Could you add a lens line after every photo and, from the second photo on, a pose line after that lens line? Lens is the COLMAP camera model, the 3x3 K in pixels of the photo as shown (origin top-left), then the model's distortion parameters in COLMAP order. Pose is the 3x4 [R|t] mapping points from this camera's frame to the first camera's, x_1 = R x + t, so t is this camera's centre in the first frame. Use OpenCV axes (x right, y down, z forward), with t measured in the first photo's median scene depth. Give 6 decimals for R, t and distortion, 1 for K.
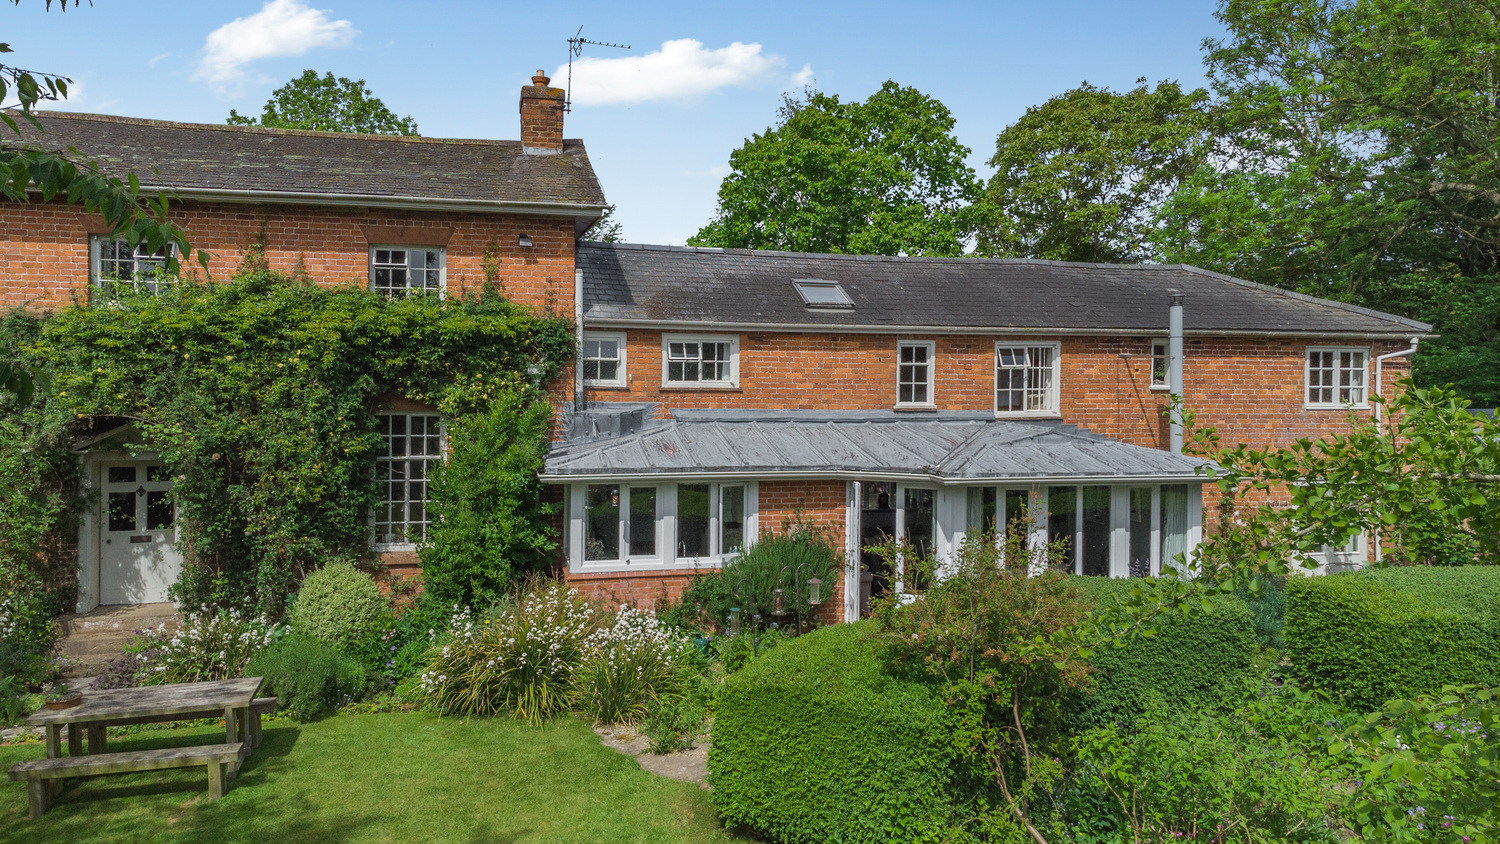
lens RADIAL K [[1112.3, 0, 740.2], [0, 1112.3, 421.1], [0, 0, 1]] dist [0.021333, 0.015099]
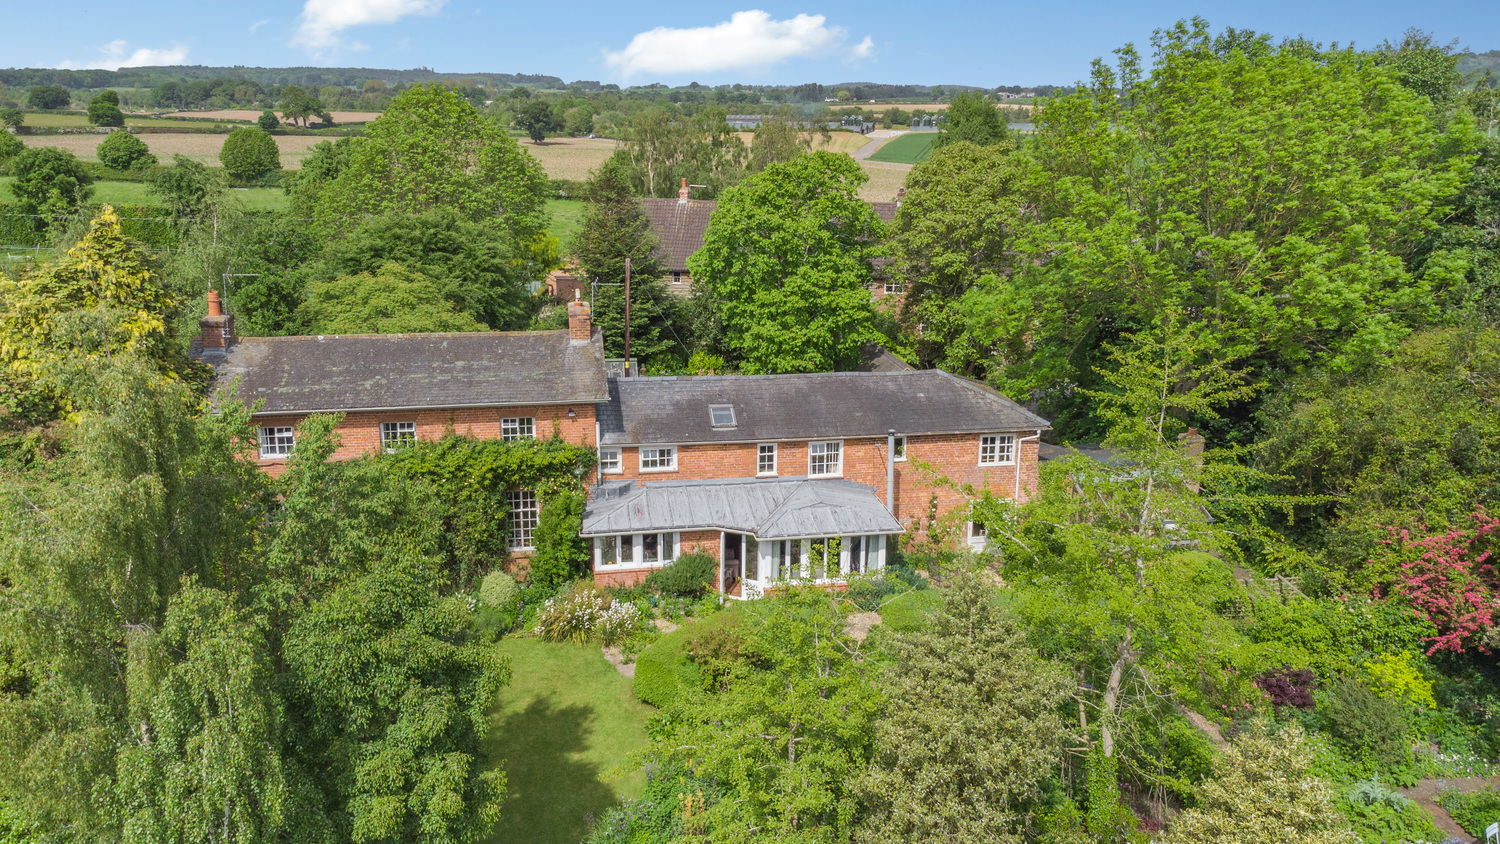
lens RADIAL K [[1112.3, 0, 750.0], [0, 1112.3, 413.0], [0, 0, 1]] dist [0.021333, 0.015099]
pose [[0.998093, 0.015075, -0.059853, 0.280619], [-0.000752, 0.972615, 0.232423, -0.674117], [0.061717, -0.231934, 0.970772, -1.063244]]
